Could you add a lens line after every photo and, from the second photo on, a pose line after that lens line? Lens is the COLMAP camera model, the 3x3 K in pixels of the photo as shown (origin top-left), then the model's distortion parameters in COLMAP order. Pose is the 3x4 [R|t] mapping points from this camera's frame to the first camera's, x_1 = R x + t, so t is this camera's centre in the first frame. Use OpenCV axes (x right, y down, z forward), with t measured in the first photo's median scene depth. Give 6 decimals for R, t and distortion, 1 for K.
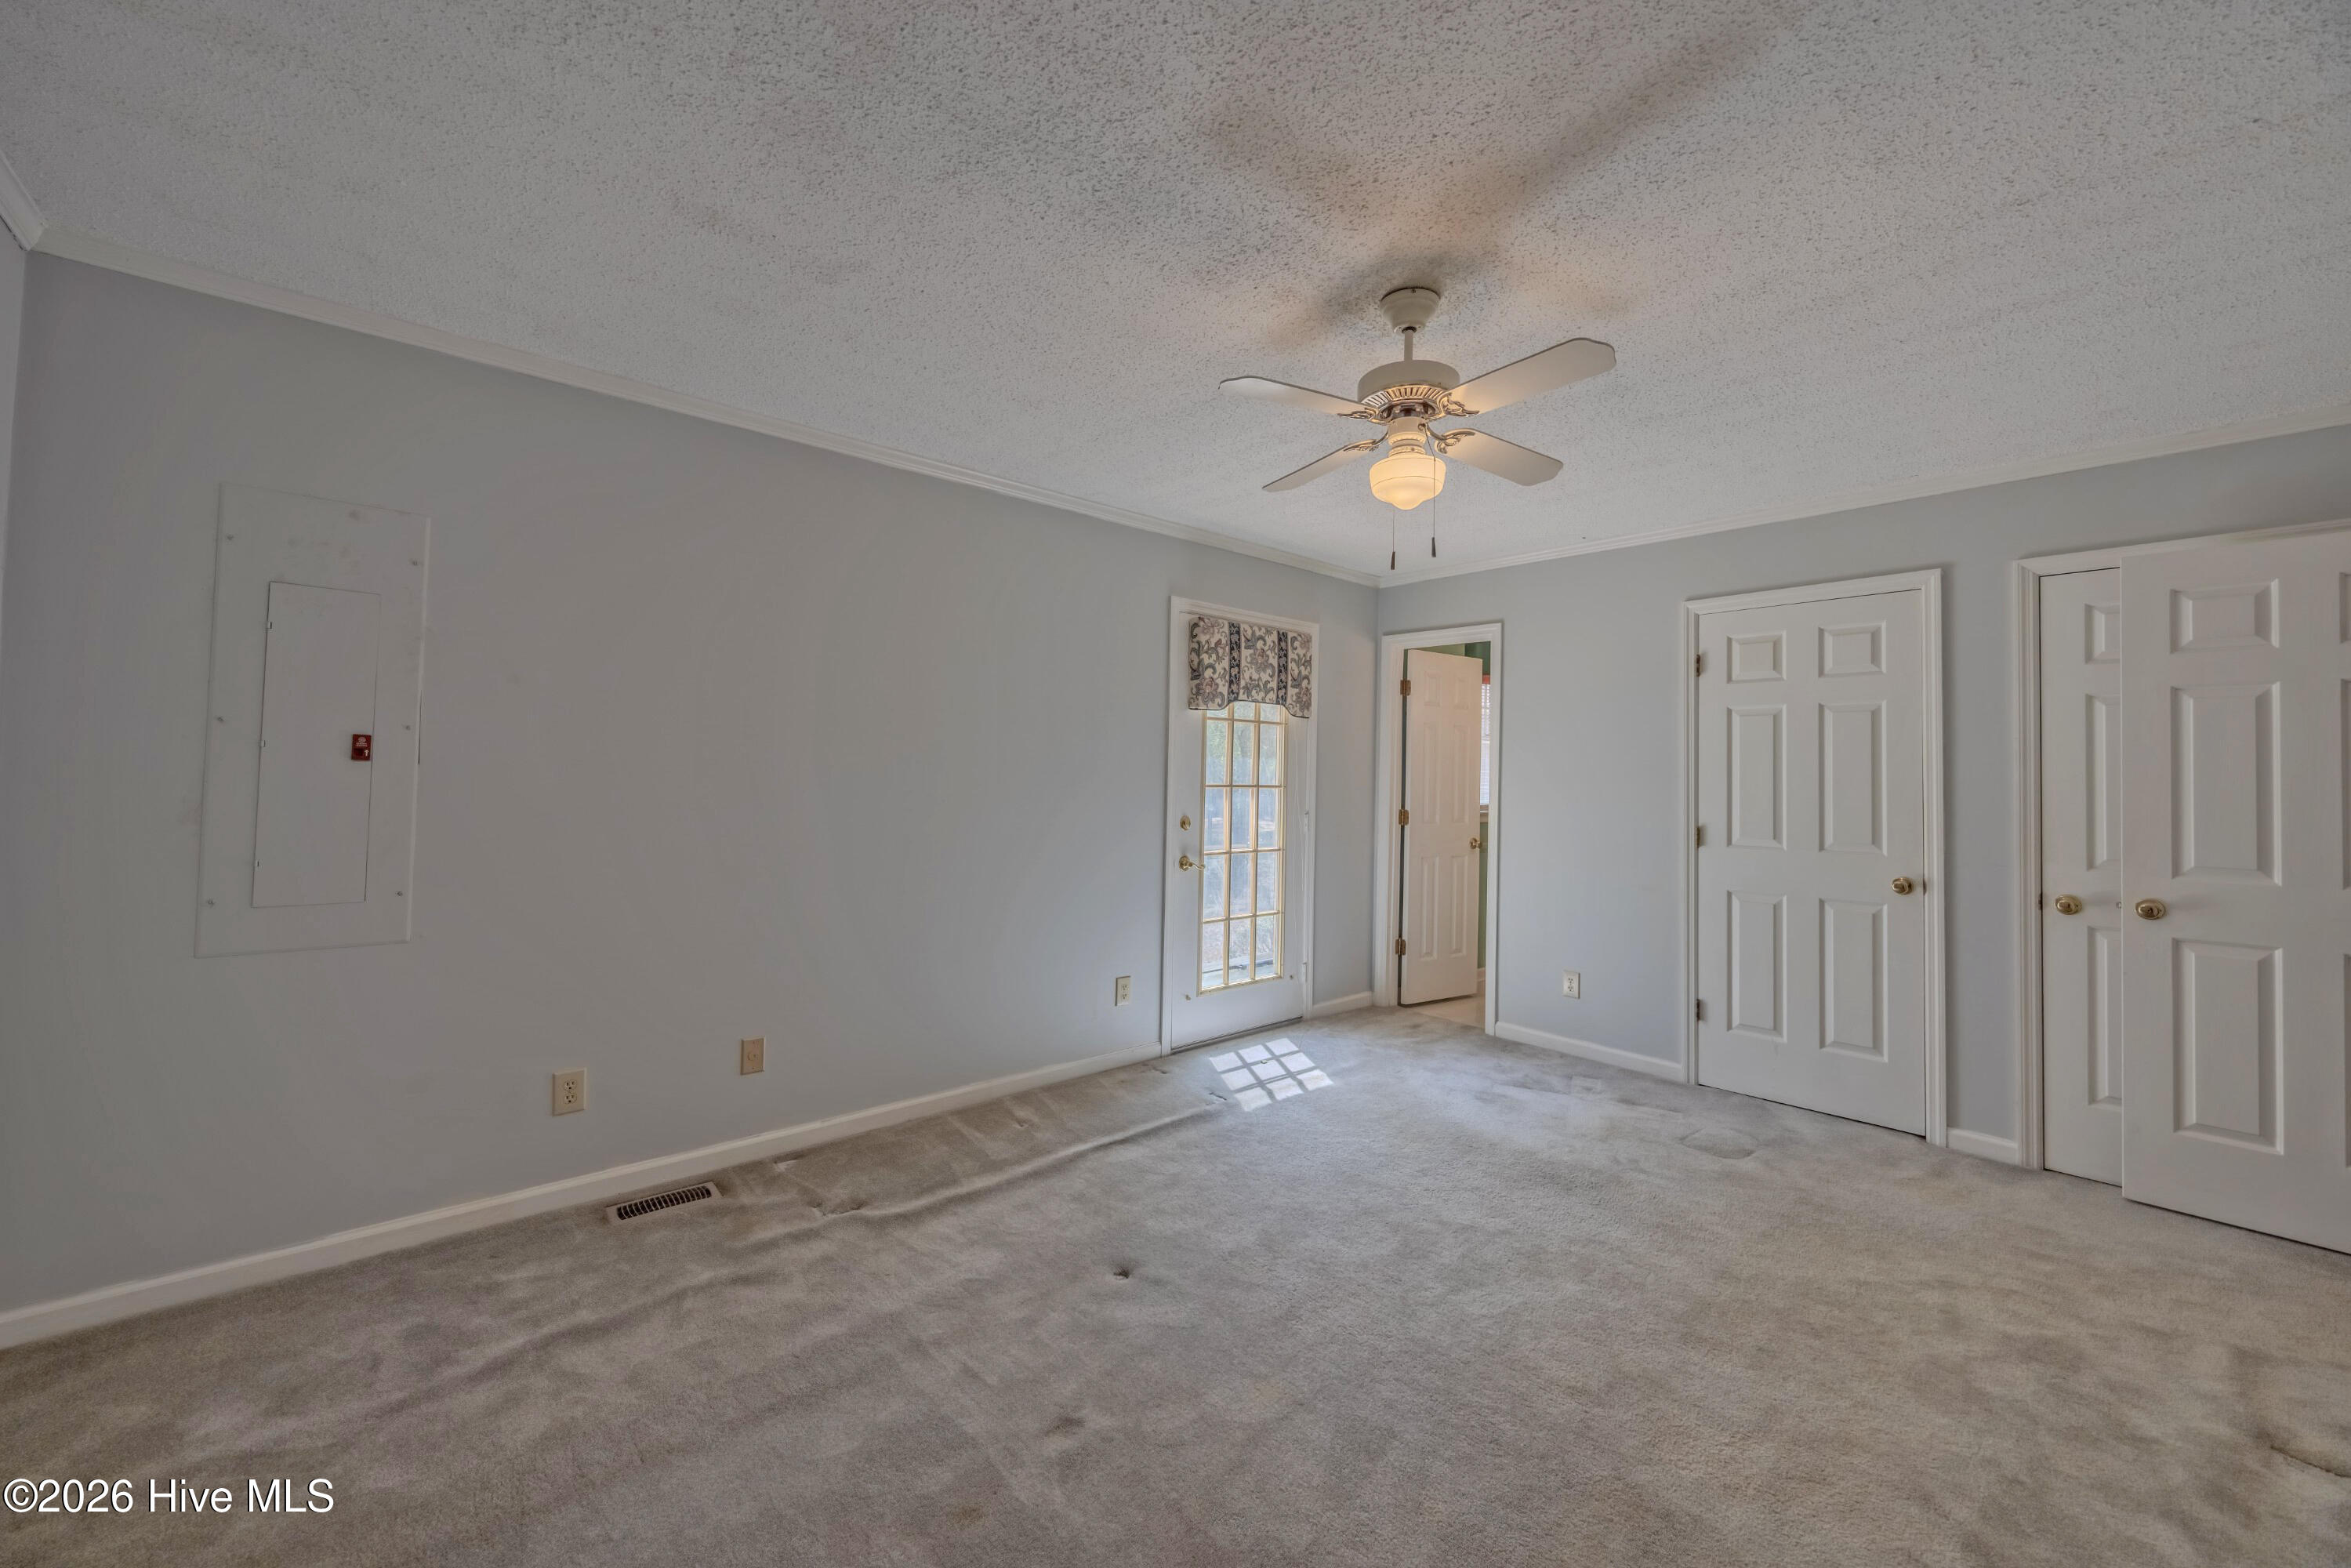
lens RADIAL K [[920.2, 0, 1177.5], [0, 920.2, 758.3], [0, 0, 1]] dist [0.001124, -0.000064]
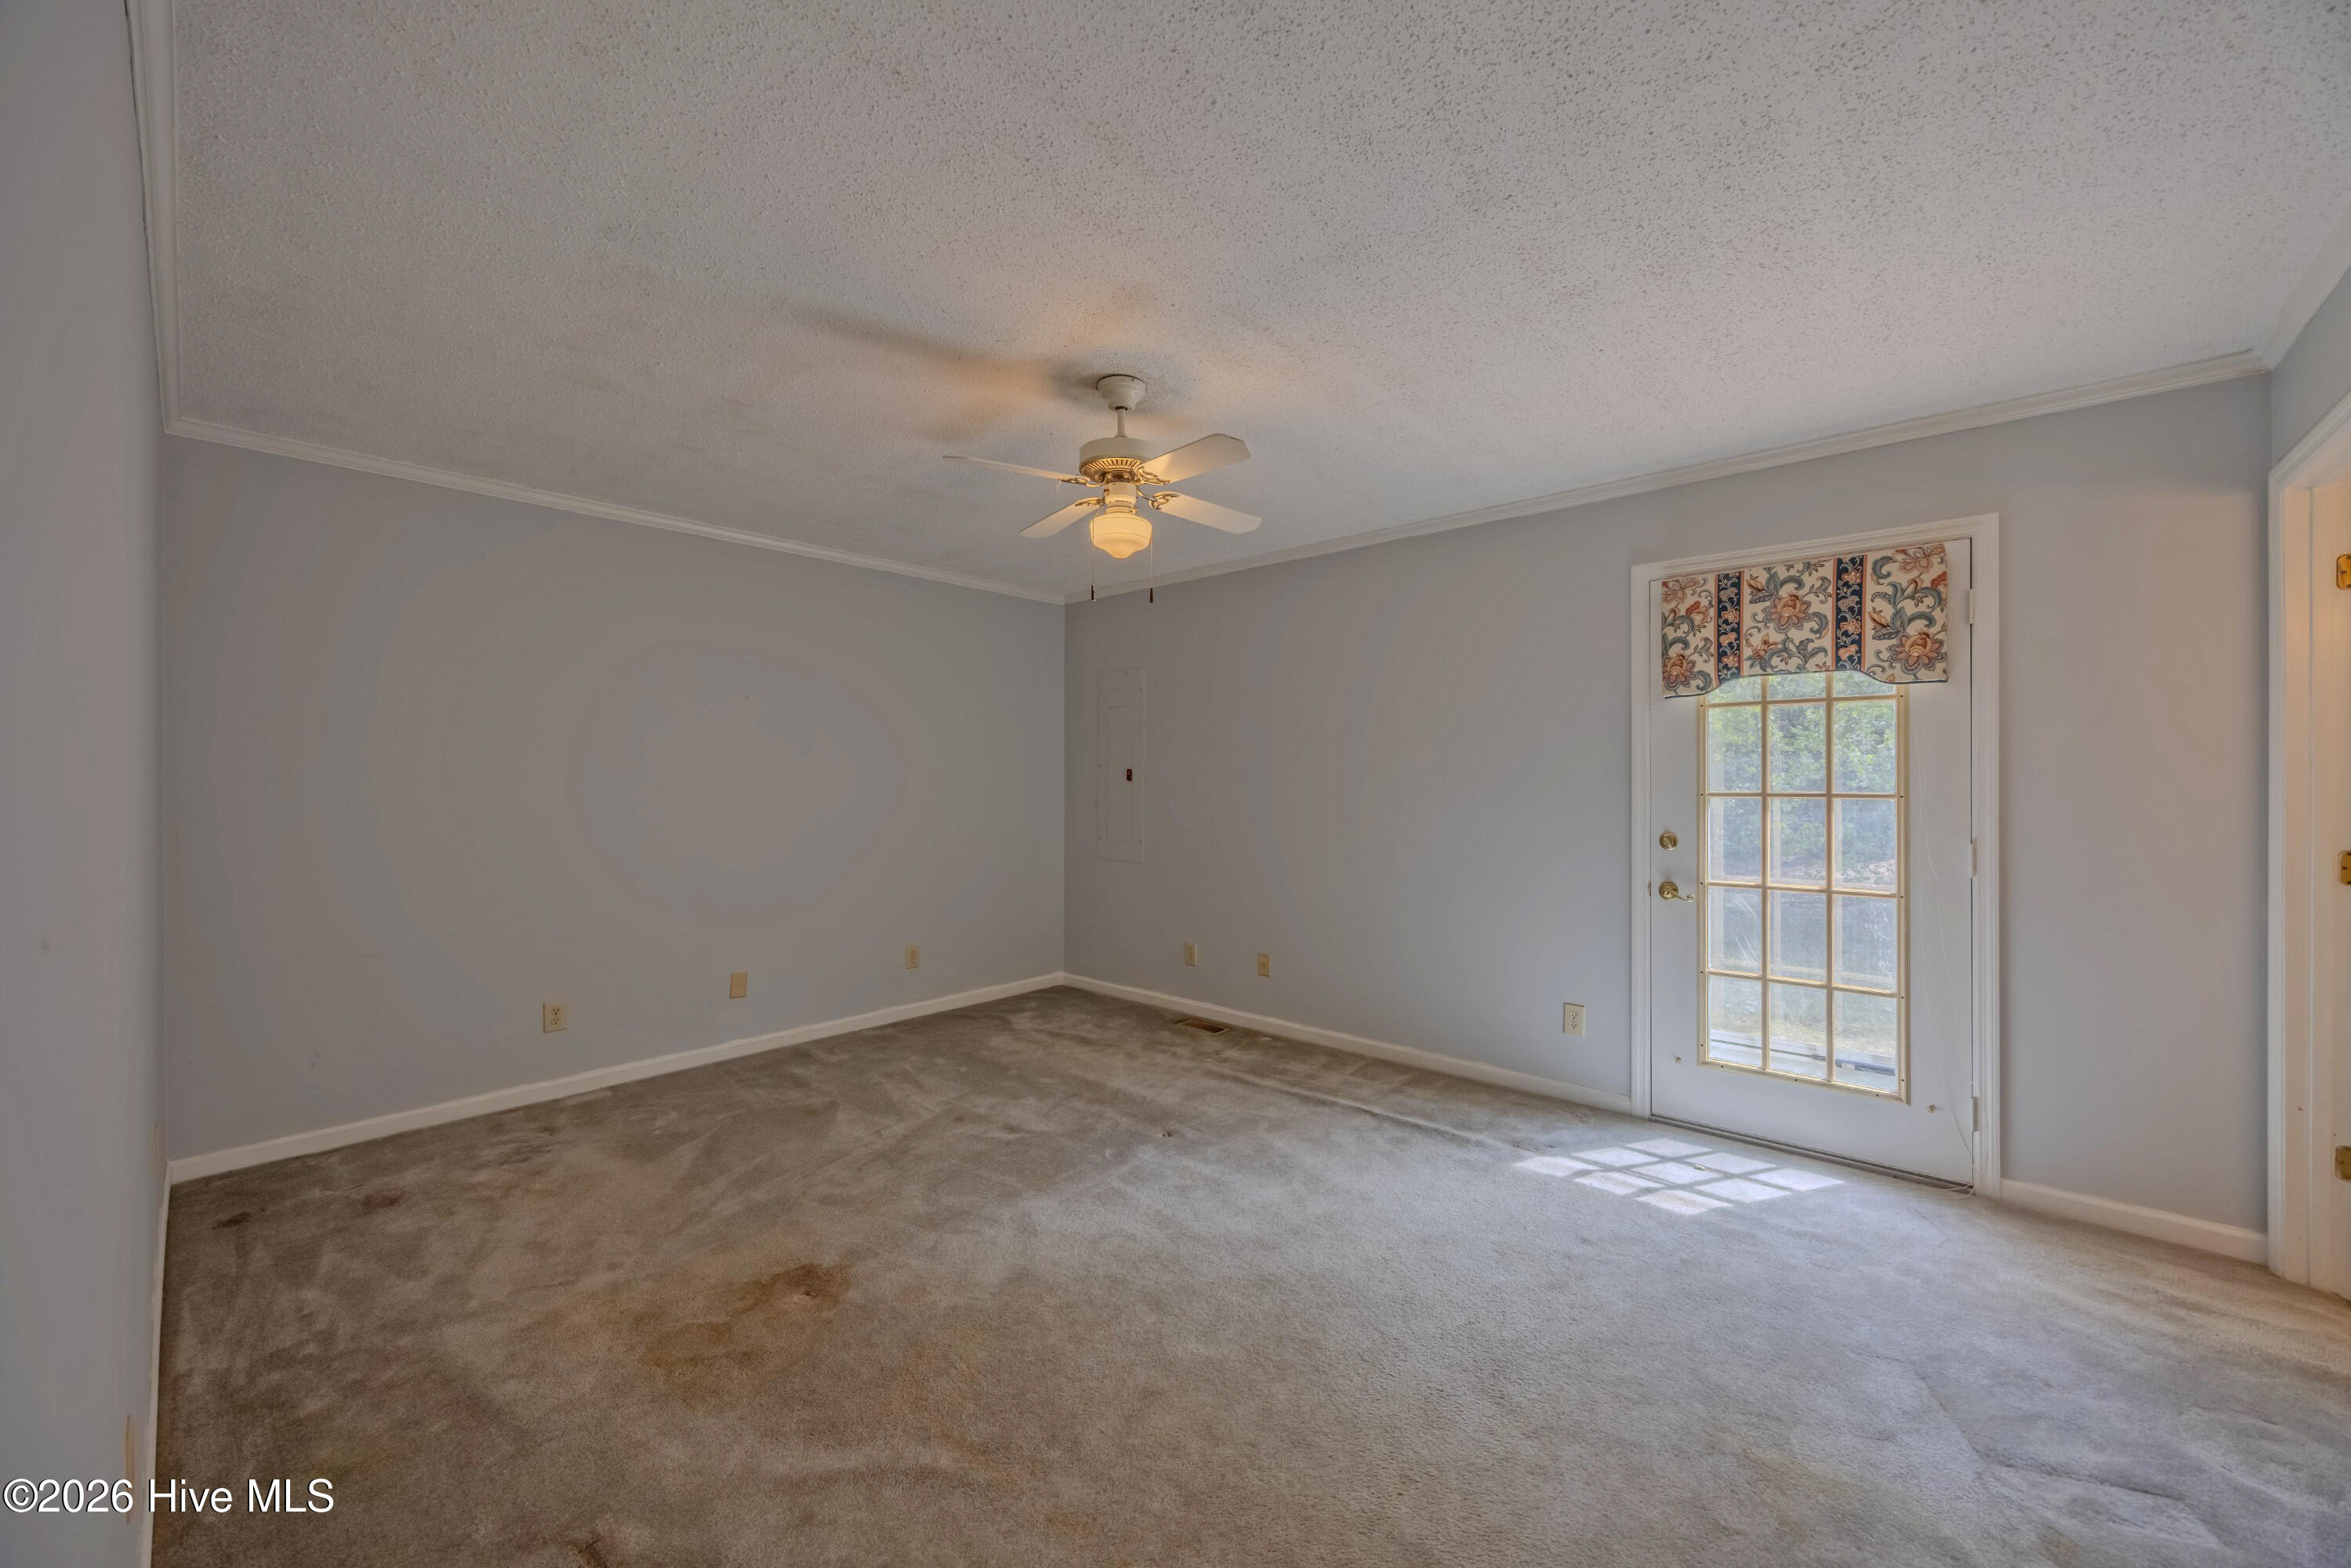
lens RADIAL K [[891.4, 0, 1185.3], [0, 891.4, 780.7], [0, 0, 1]] dist [-0.001522, -0.000120]
pose [[0.116518, -0.016705, -0.993048, 0.991713], [0.020473, 0.999686, -0.014414, 0.028041], [0.992978, -0.018651, 0.116823, 0.668210]]
